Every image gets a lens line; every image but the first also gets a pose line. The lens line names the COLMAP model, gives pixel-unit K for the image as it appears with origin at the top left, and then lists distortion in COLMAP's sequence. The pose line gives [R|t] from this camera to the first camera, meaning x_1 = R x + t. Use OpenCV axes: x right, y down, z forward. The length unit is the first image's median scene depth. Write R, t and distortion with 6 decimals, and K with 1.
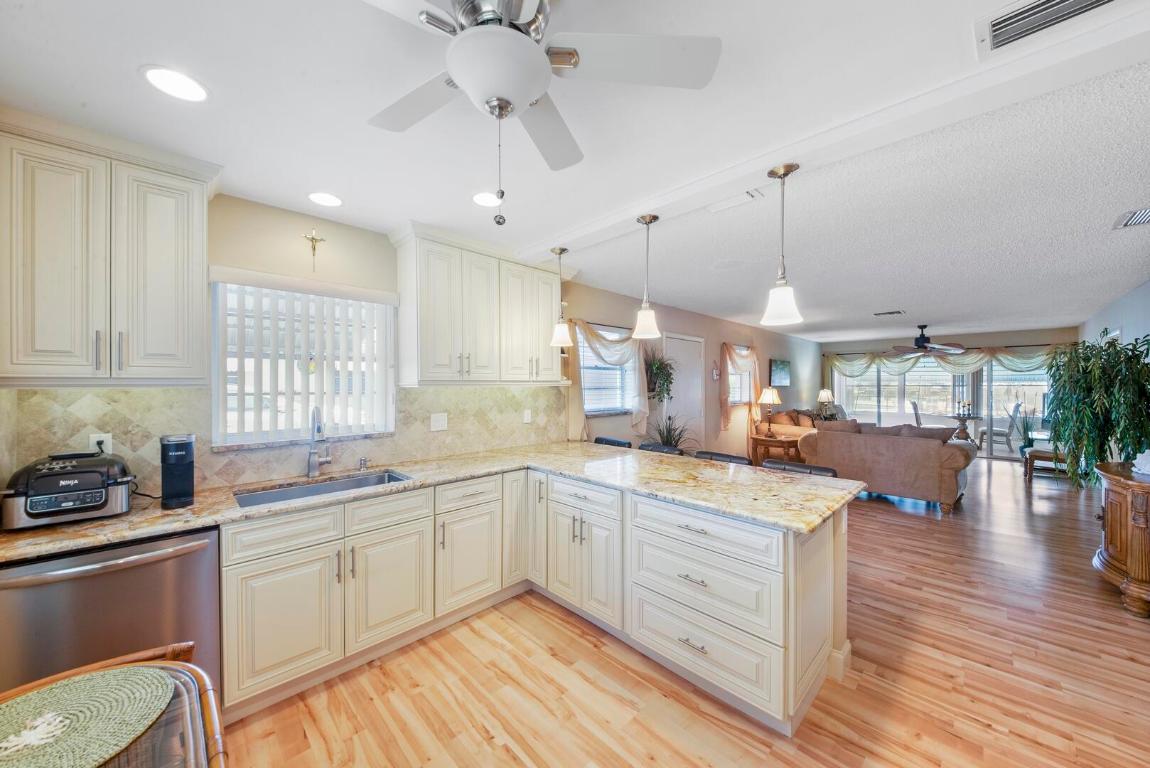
lens RADIAL K [[401.8, 0, 569.8], [0, 401.8, 389.0], [0, 0, 1]] dist [0.013343, -0.007026]
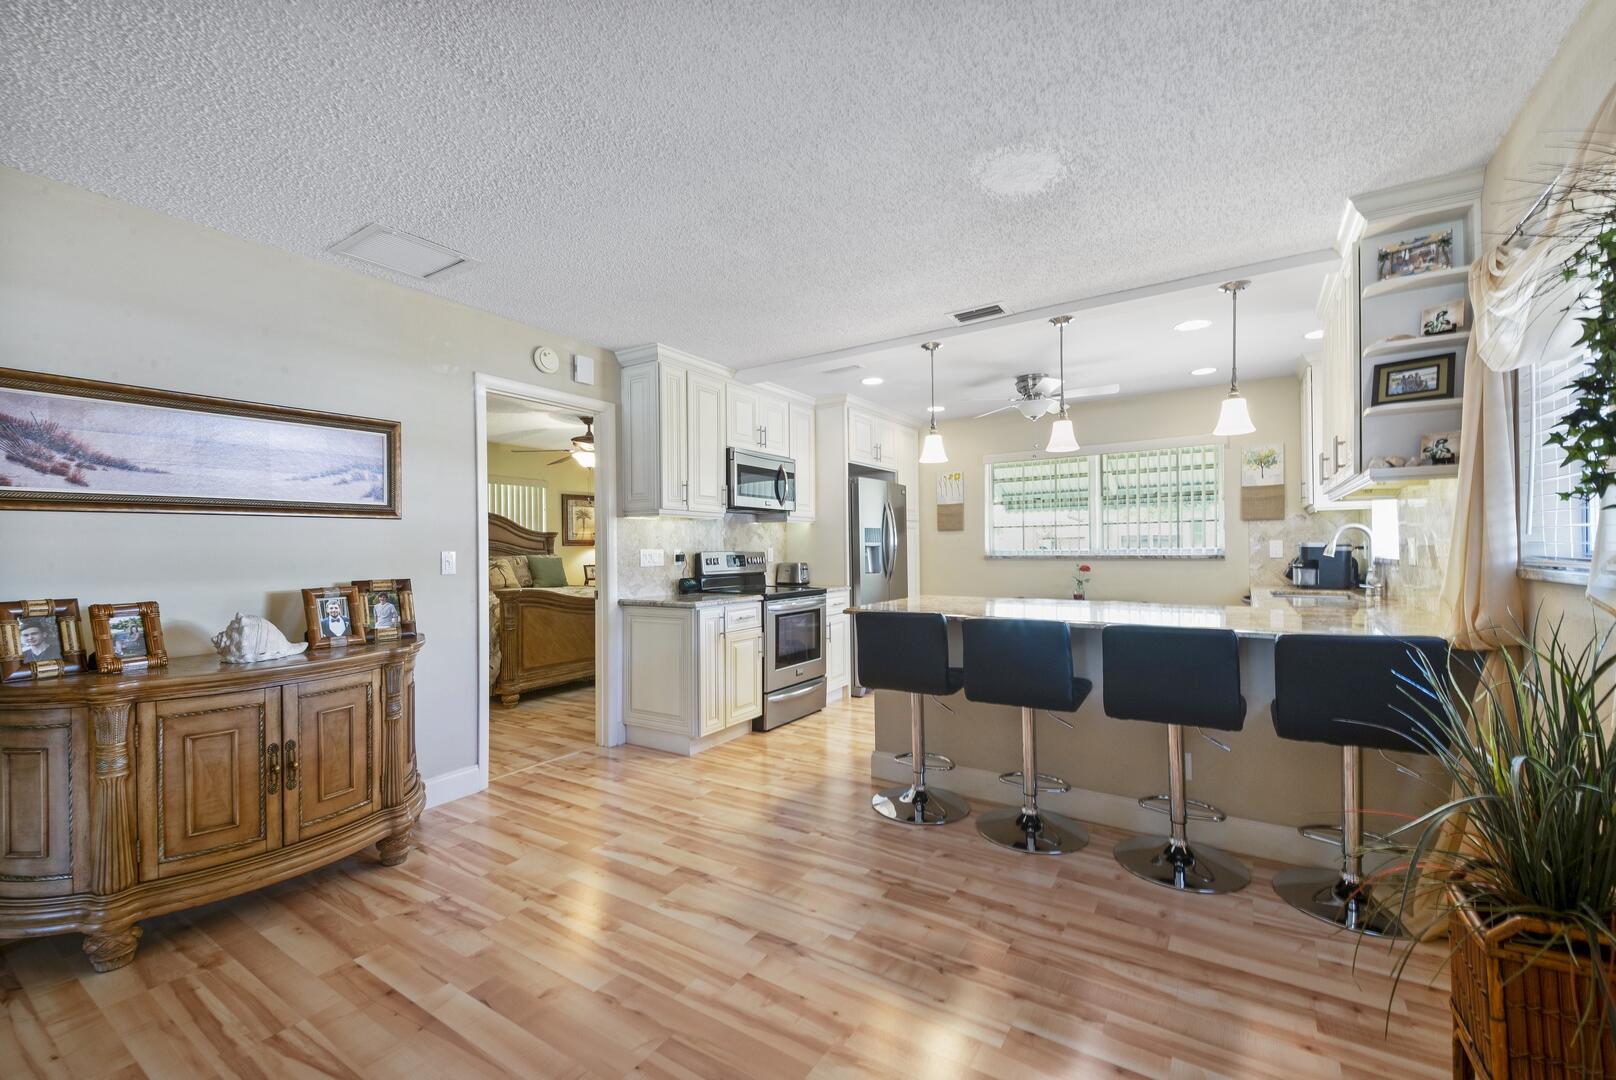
lens RADIAL K [[671.6, 0, 803.0], [0, 671.6, 546.1], [0, 0, 1]] dist [0.025624, -0.000193]
pose [[-0.973715, 0.010131, -0.227542, 0.877001], [0.008906, 0.999940, 0.006406, 0.058430], [0.227594, 0.004211, -0.973747, 1.850078]]
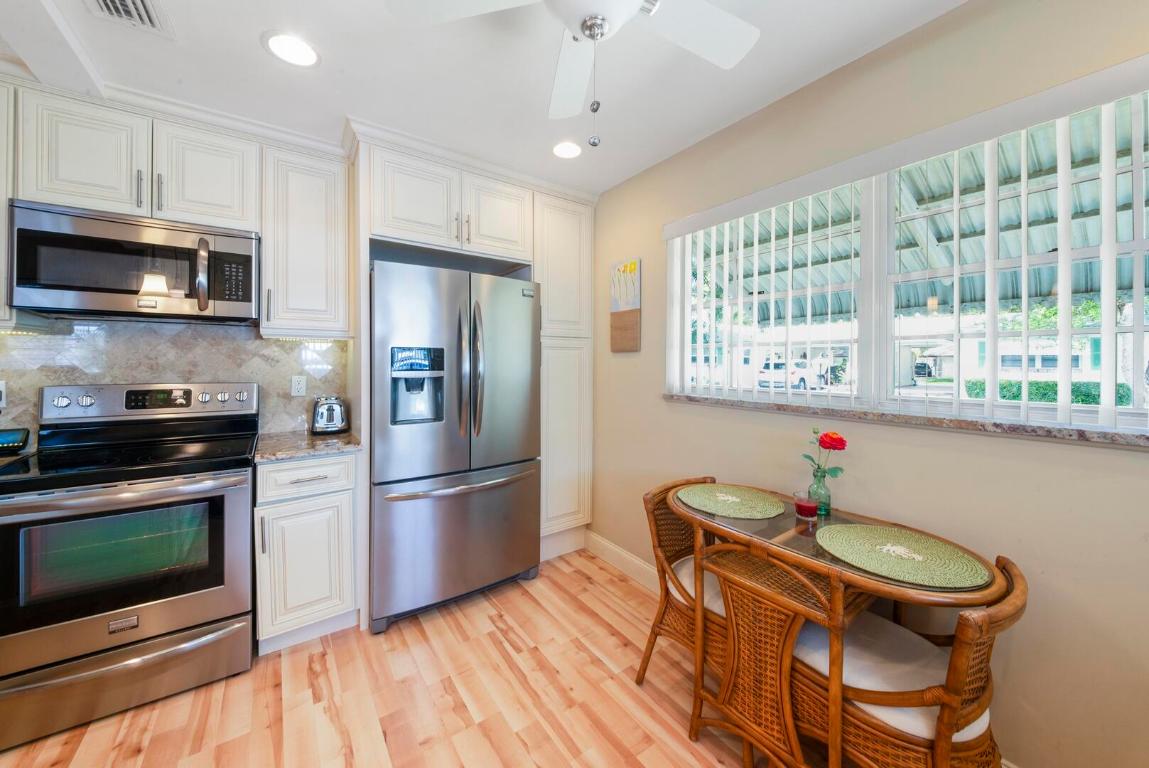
lens RADIAL K [[406.5, 0, 574.8], [0, 406.5, 364.0], [0, 0, 1]] dist [0.001270, -0.003250]
pose [[-0.989885, -0.004830, 0.141789, -0.097811], [-0.002454, 0.999854, 0.016925, 0.037554], [-0.141850, 0.016406, -0.989752, 0.702385]]
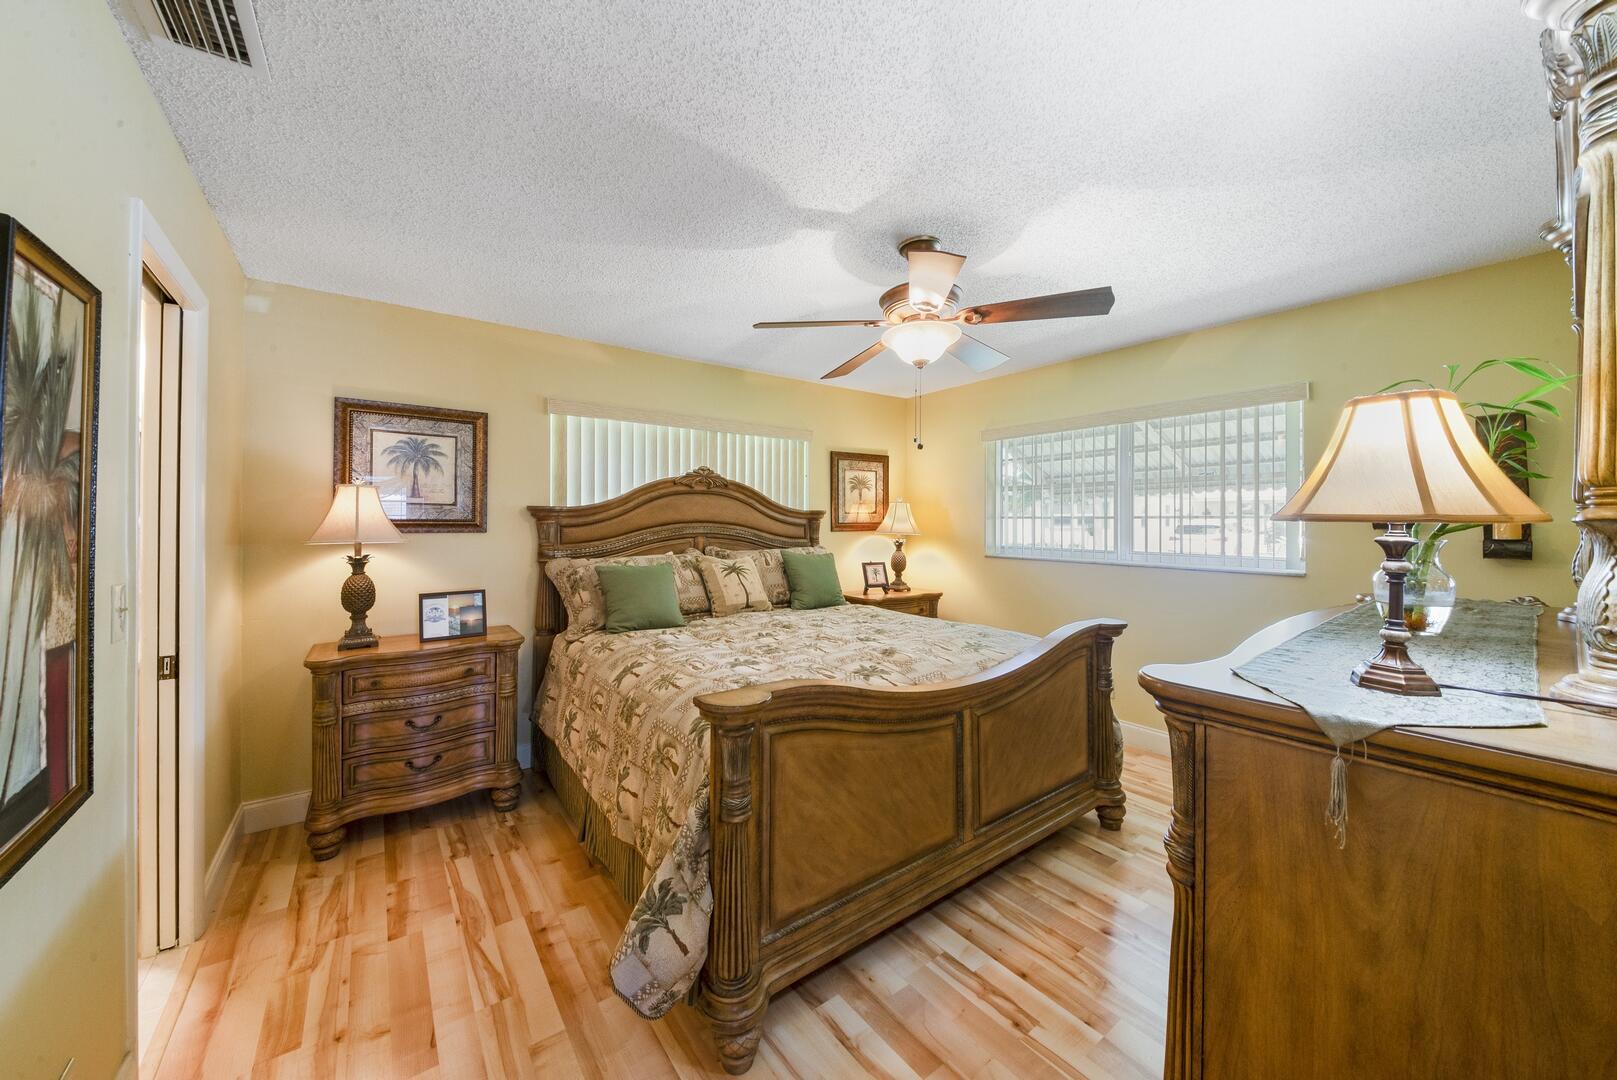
lens RADIAL K [[558.1, 0, 804.7], [0, 558.1, 512.9], [0, 0, 1]] dist [0.000586, -0.000044]
pose [[-0.994051, -0.004311, 0.108826, 1.114221], [-0.003869, 0.999983, 0.004278, 0.011530], [-0.108843, 0.003832, -0.994052, 0.434587]]
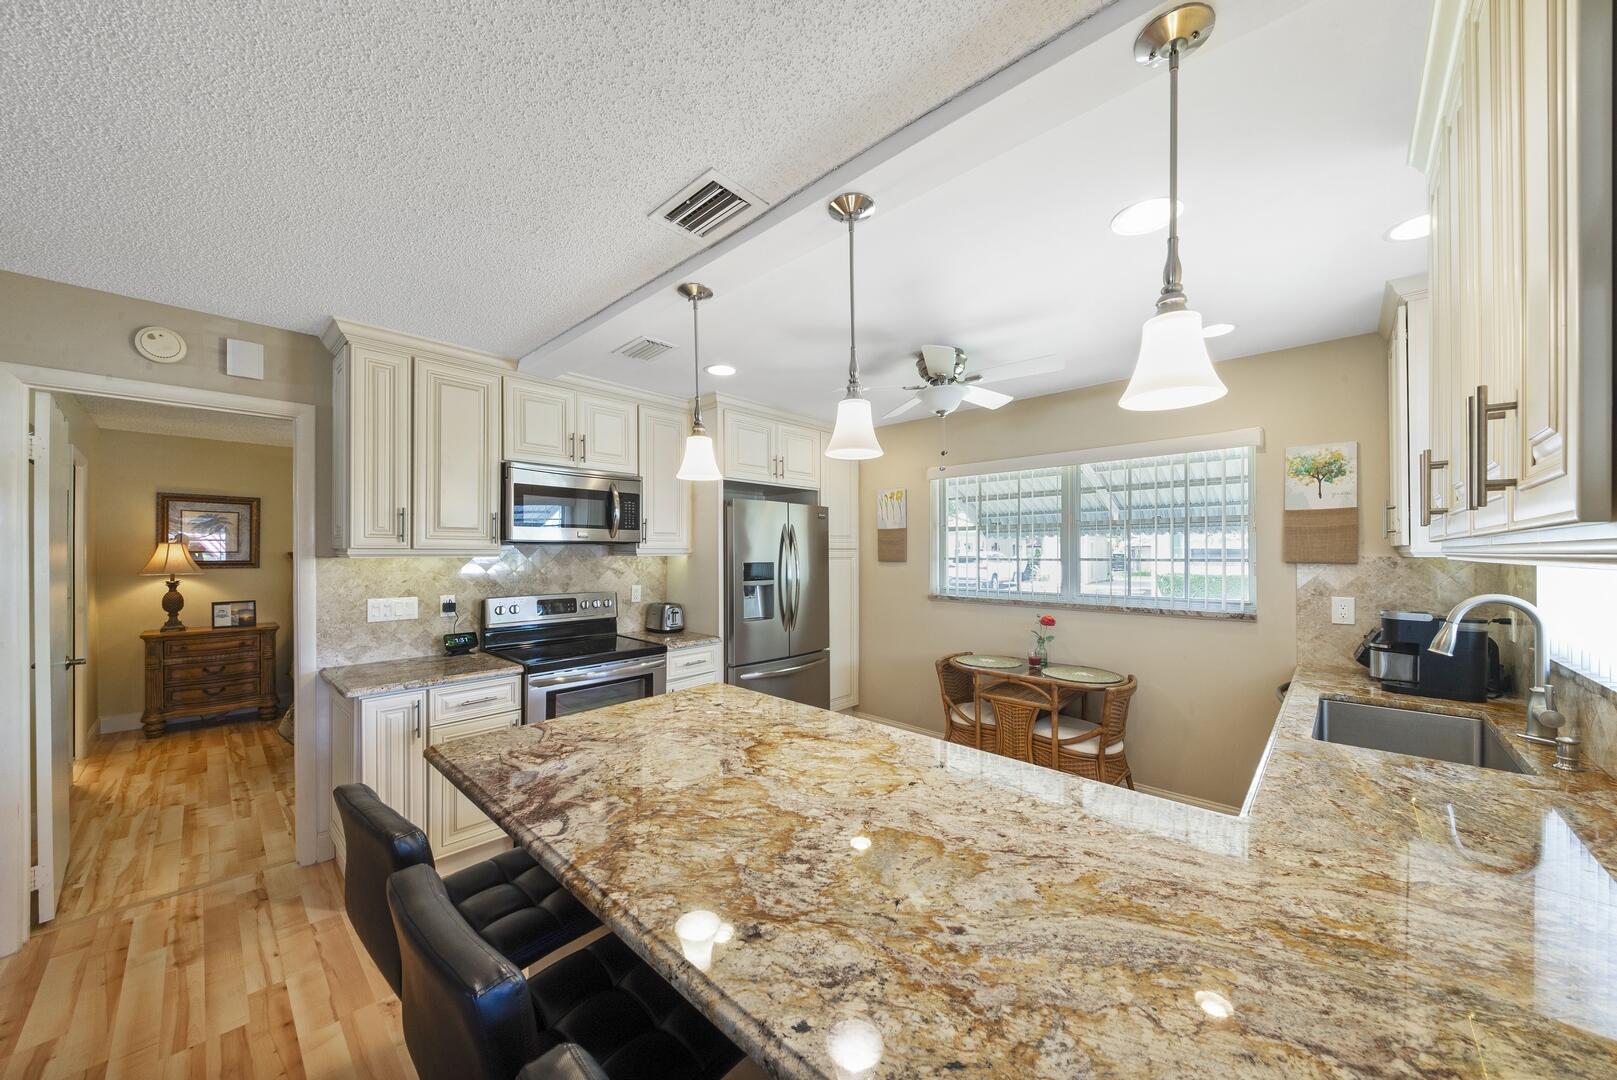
lens RADIAL K [[565.0, 0, 801.2], [0, 565.0, 547.1], [0, 0, 1]] dist [0.013343, -0.007026]
pose [[-0.998885, 0.000288, -0.047216, 0.224862], [0.000140, 0.999995, 0.003149, -0.016126], [0.047217, 0.003139, -0.998880, 1.310712]]
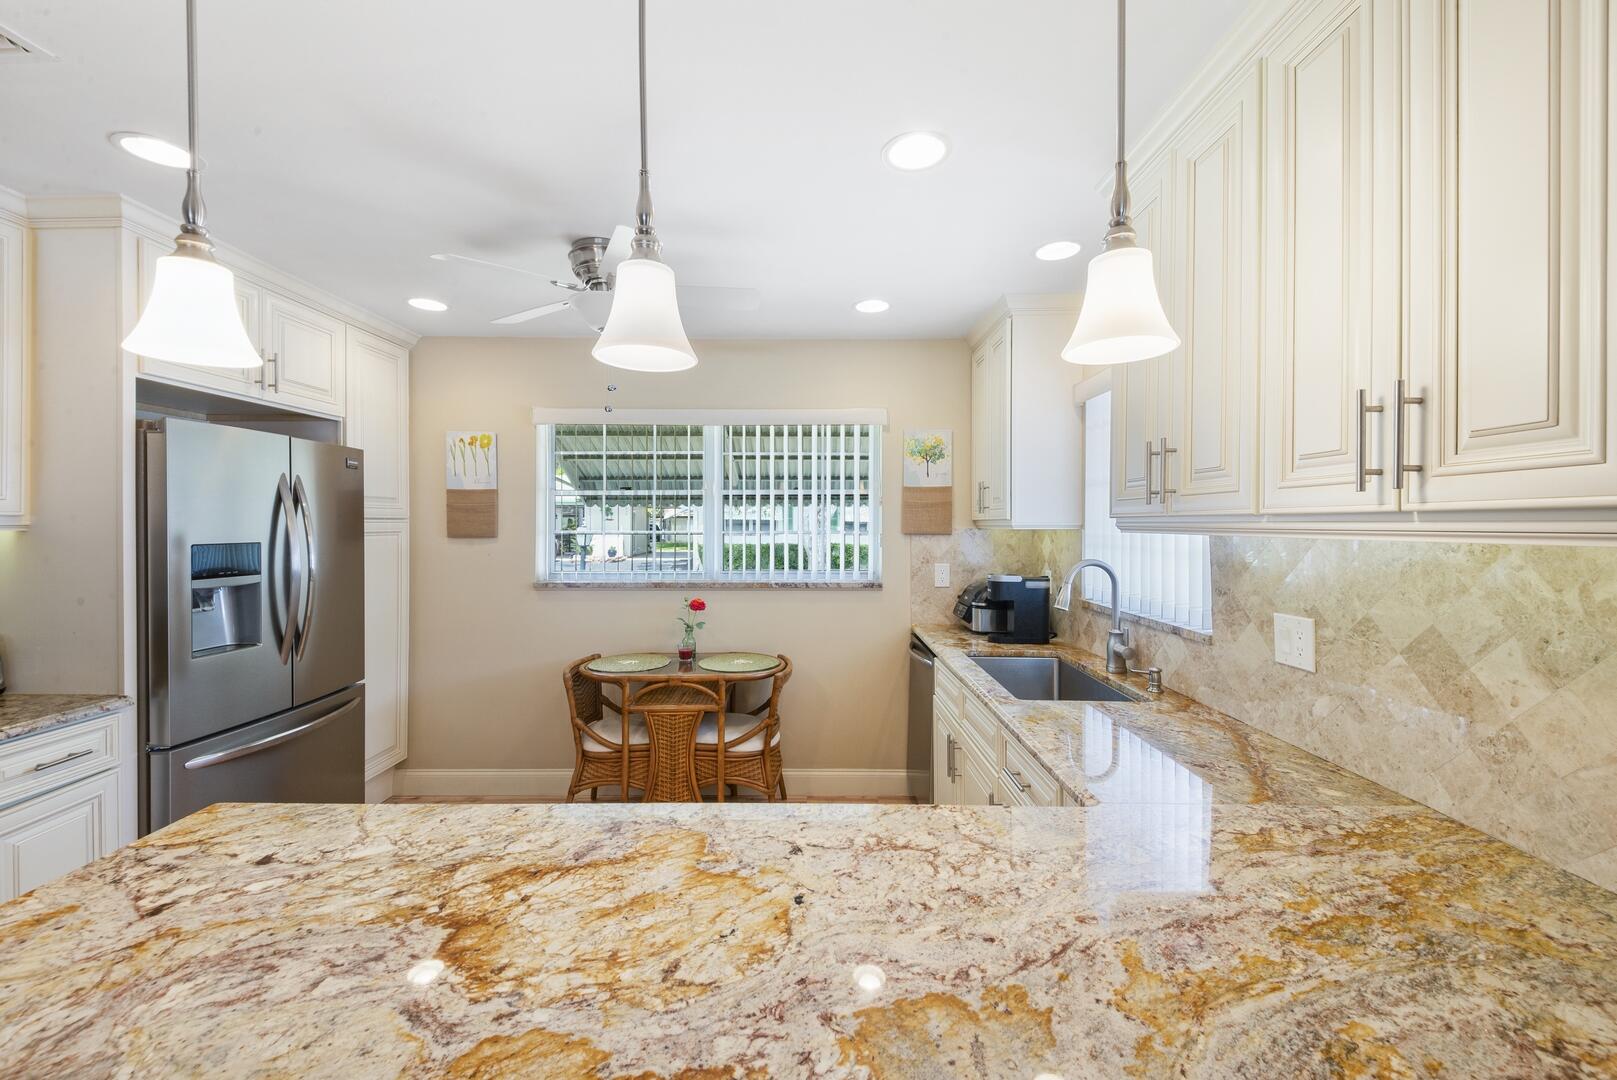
lens RADIAL K [[643.9, 0, 810.6], [0, 643.9, 525.4], [0, 0, 1]] dist [0.056969, -0.037618]
pose [[-0.690391, 0.002003, -0.723433, 0.344990], [-0.010670, 0.999859, 0.012952, -0.016695], [0.723357, 0.016661, -0.690273, 1.092682]]
